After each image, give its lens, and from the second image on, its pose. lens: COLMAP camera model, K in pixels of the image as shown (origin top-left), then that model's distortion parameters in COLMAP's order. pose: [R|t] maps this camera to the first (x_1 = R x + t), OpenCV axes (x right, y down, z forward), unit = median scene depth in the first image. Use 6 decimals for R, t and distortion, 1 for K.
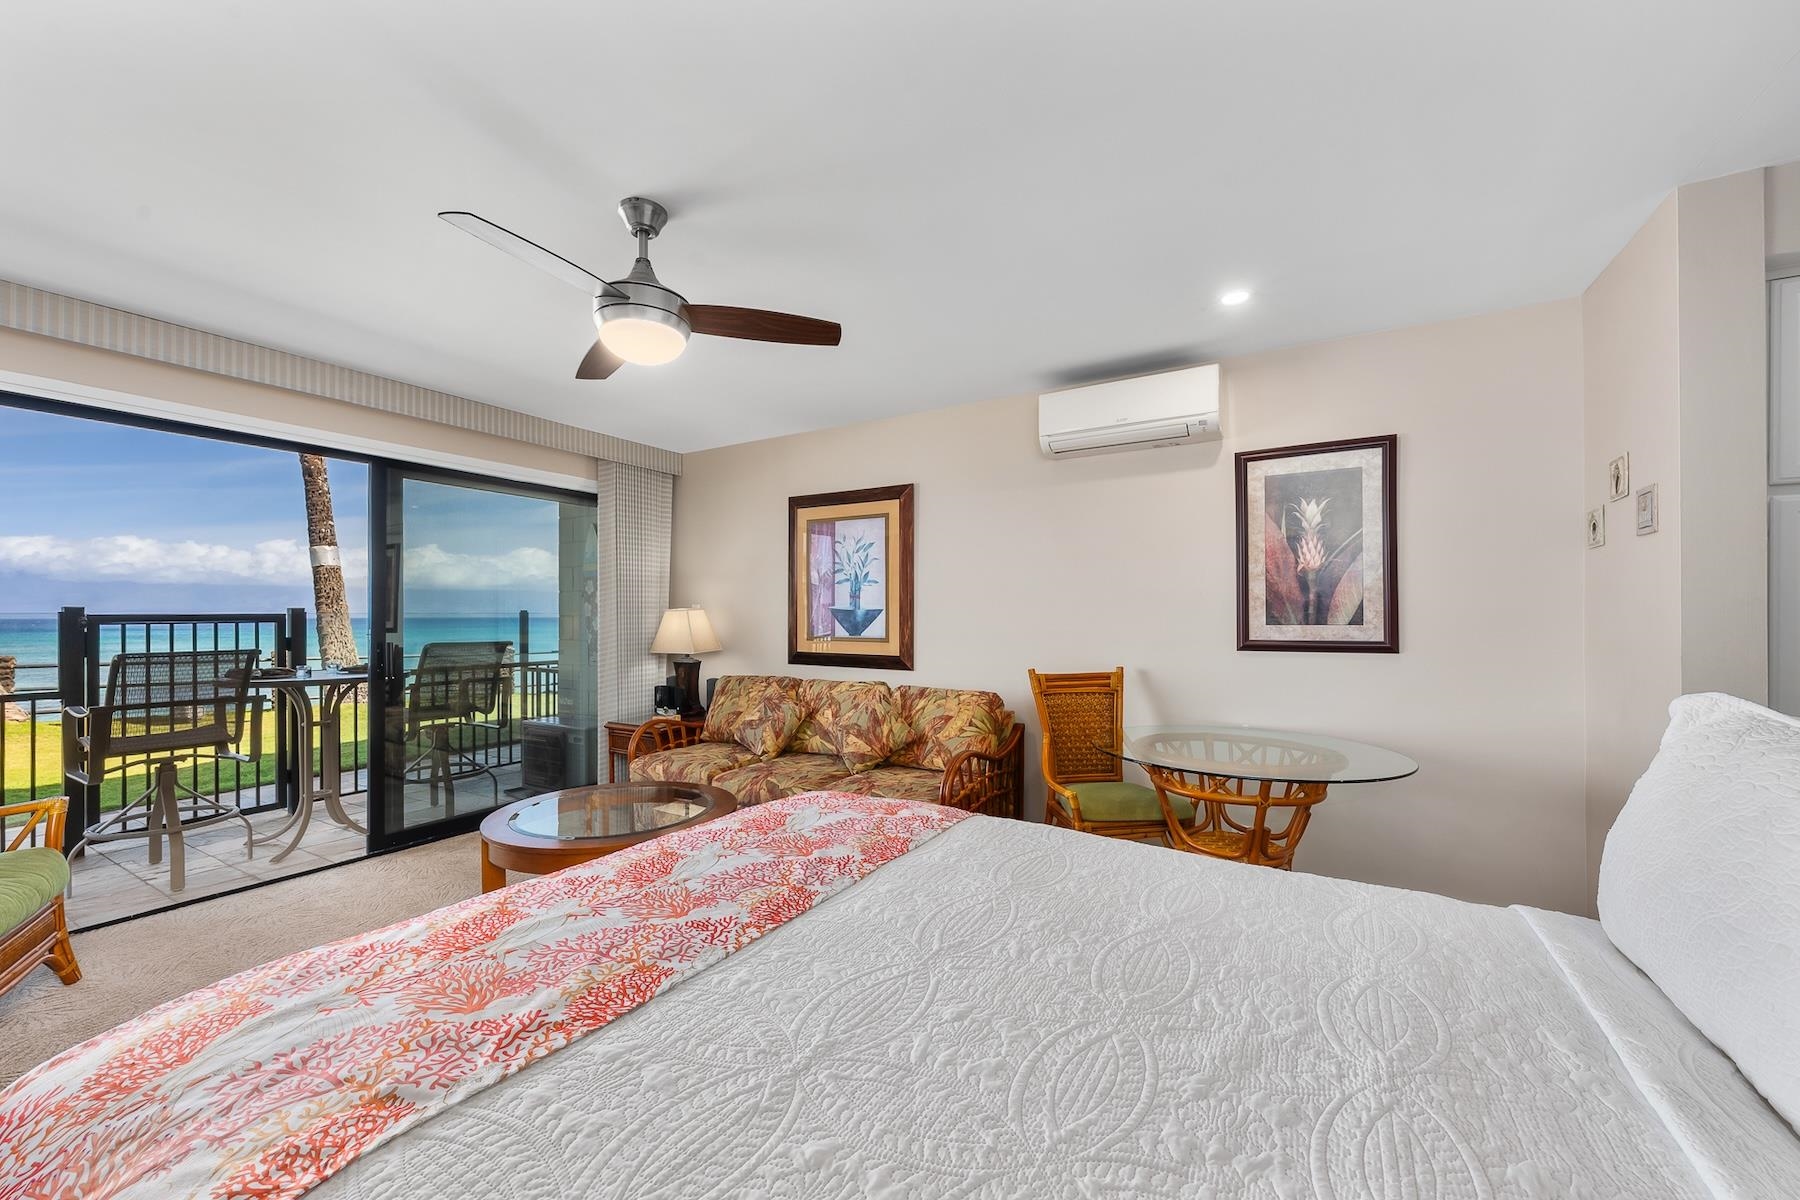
lens RADIAL K [[689.7, 0, 893.1], [0, 689.7, 607.1], [0, 0, 1]] dist [-0.001936, 0.000093]
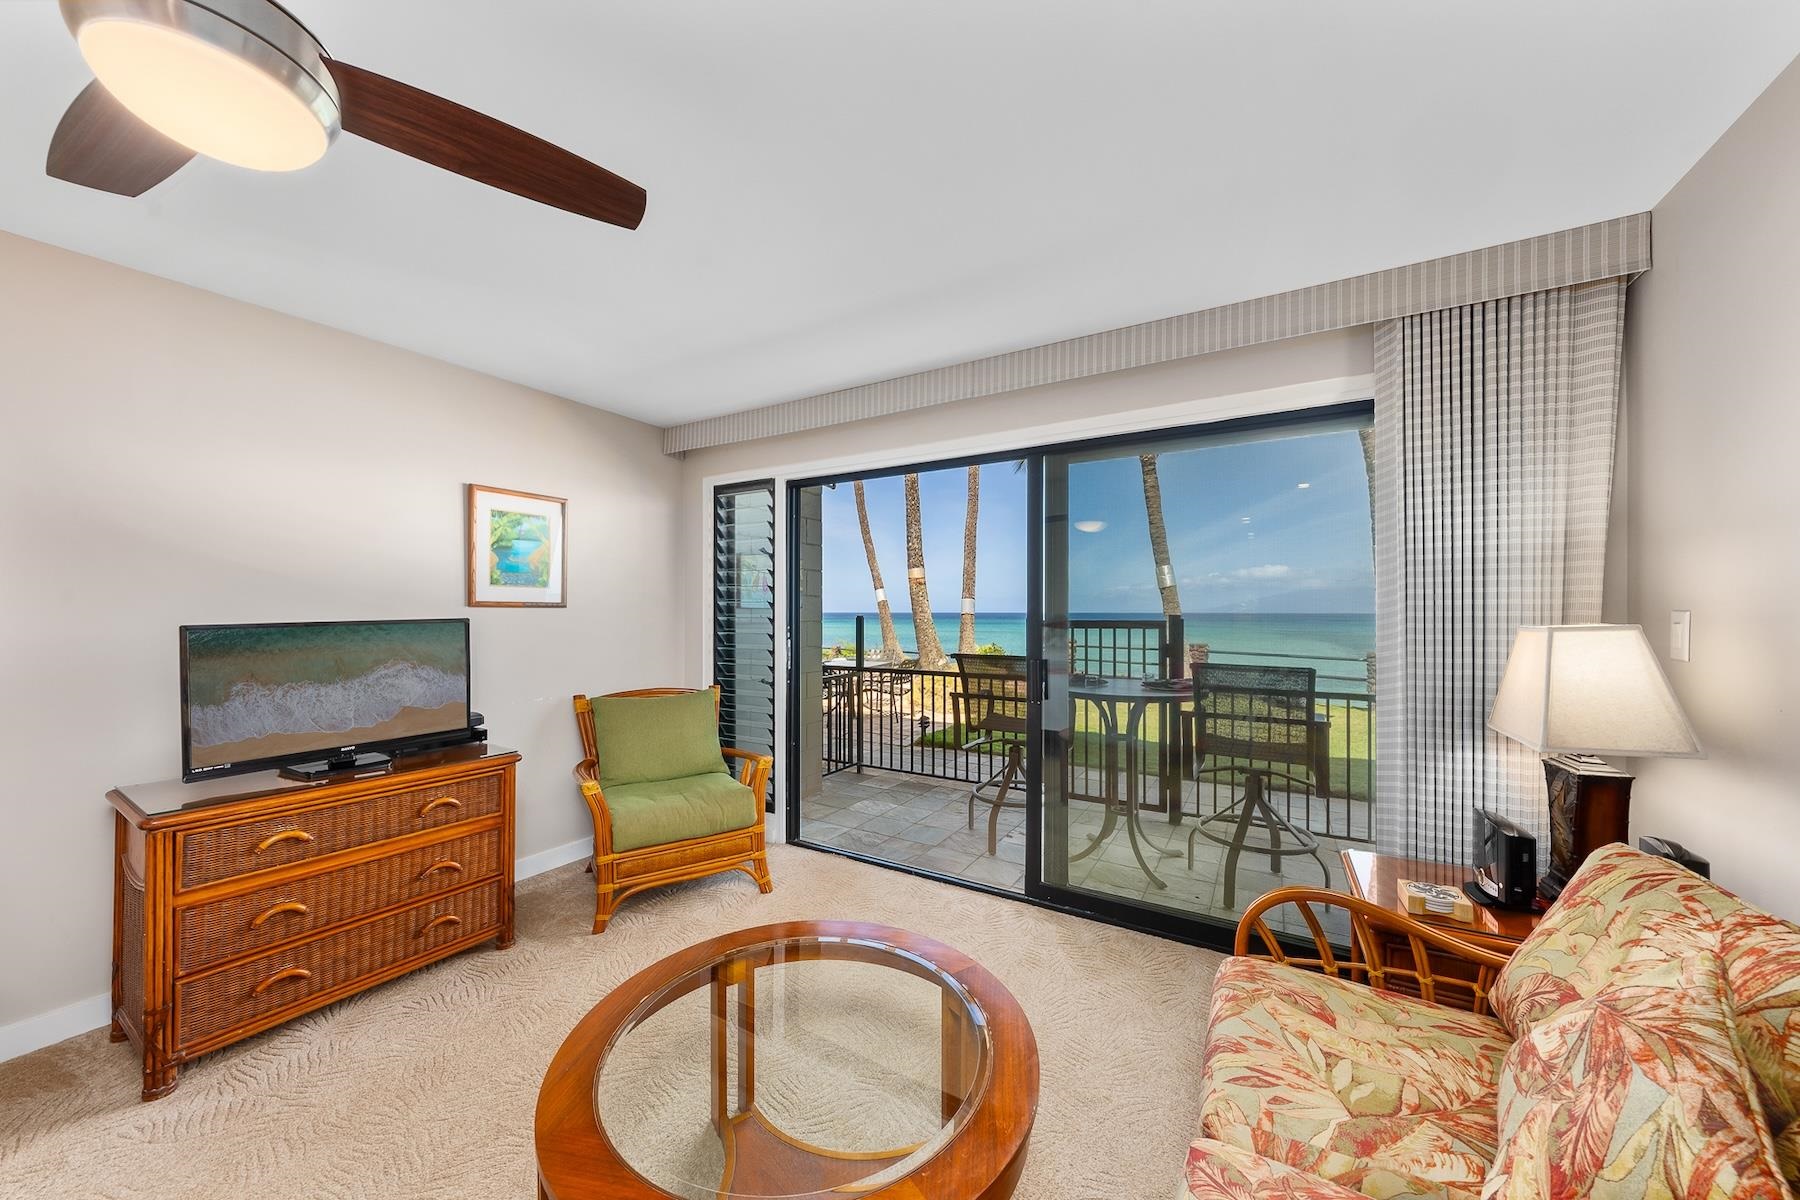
lens RADIAL K [[622.7, 0, 900.4], [0, 622.7, 609.7], [0, 0, 1]] dist [-0.000847, -0.000103]
pose [[-0.001658, -0.003363, -0.999993, 0.043696], [0.012771, 0.999913, -0.003384, -0.011839], [0.999917, -0.012776, -0.001615, 0.812278]]
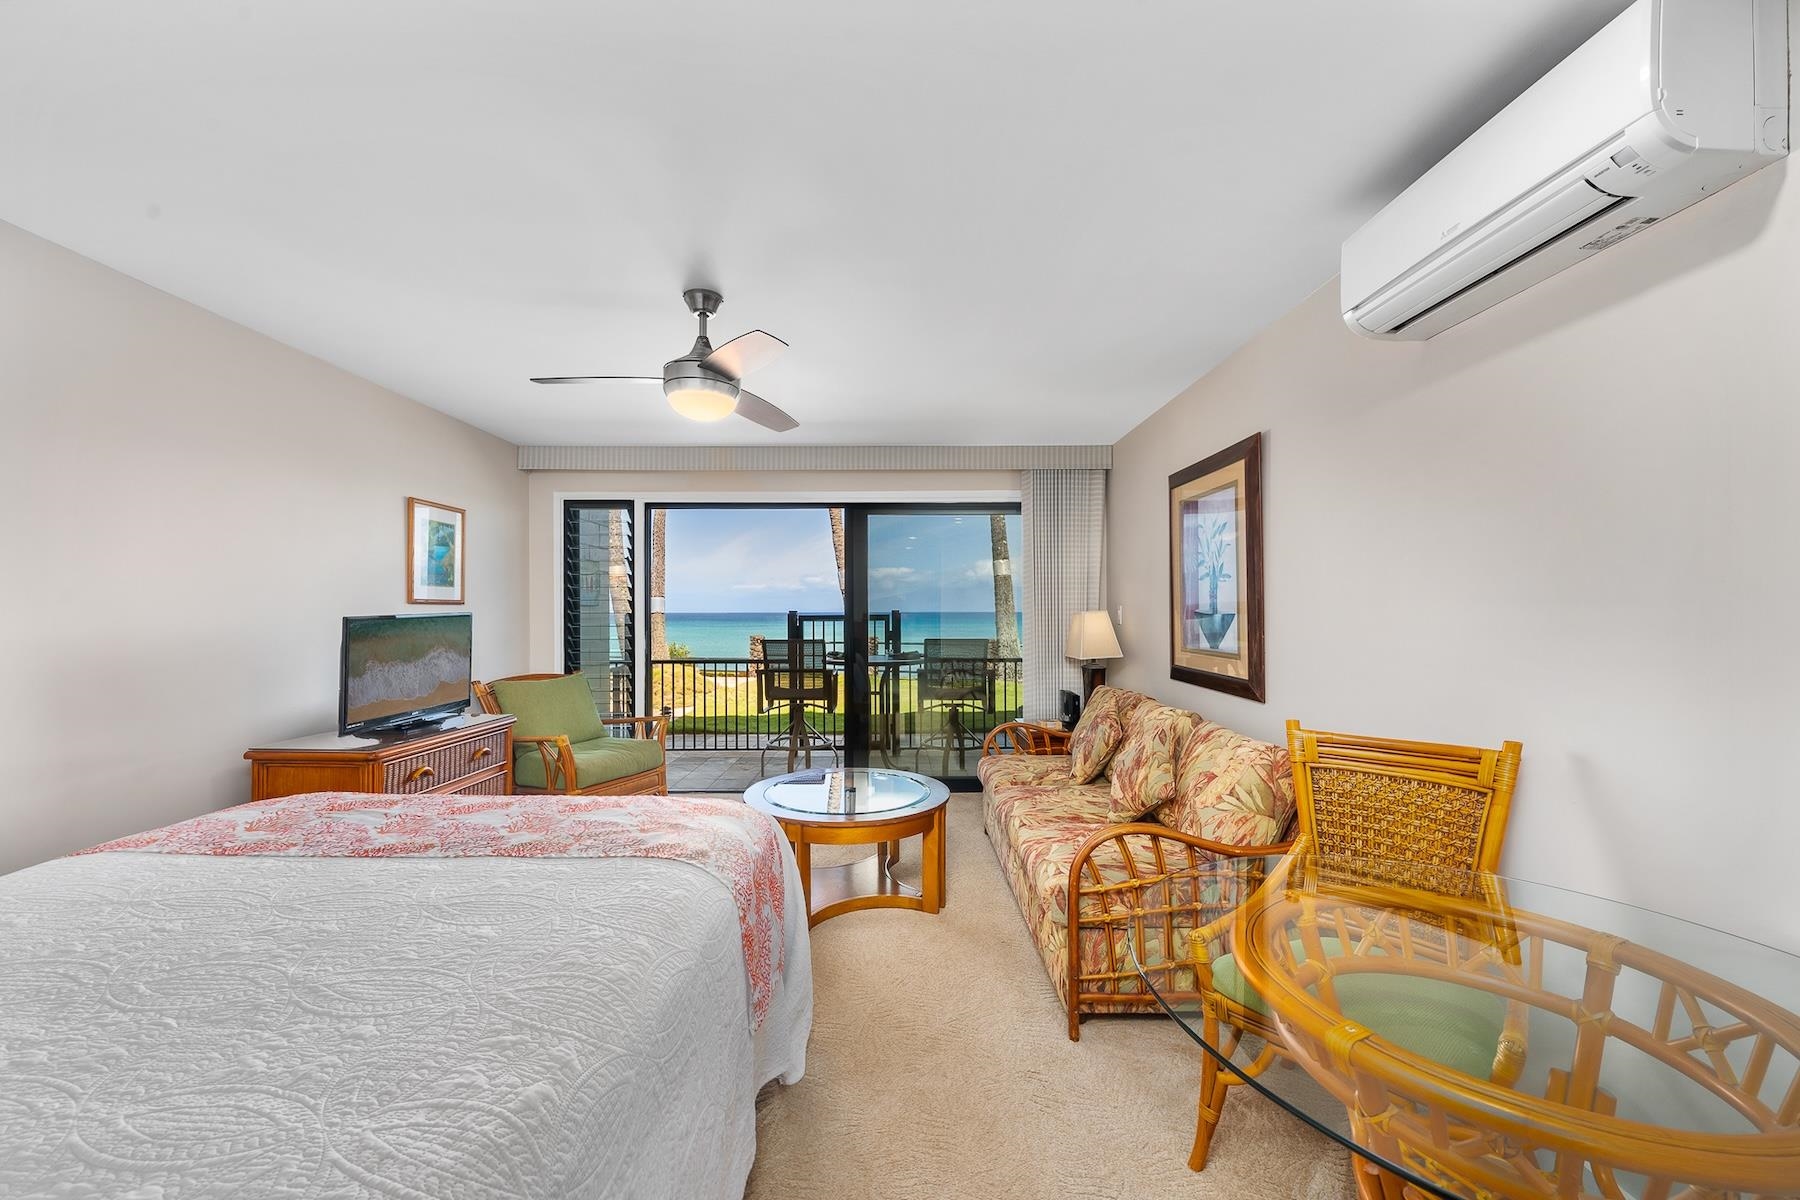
lens RADIAL K [[689.7, 0, 893.1], [0, 689.7, 607.1], [0, 0, 1]] dist [-0.001936, 0.000093]
pose [[0.508824, -0.005723, -0.860852, 0.478215], [0.014460, 0.999894, 0.001899, -0.011736], [0.860749, -0.013414, 0.508852, 0.363808]]
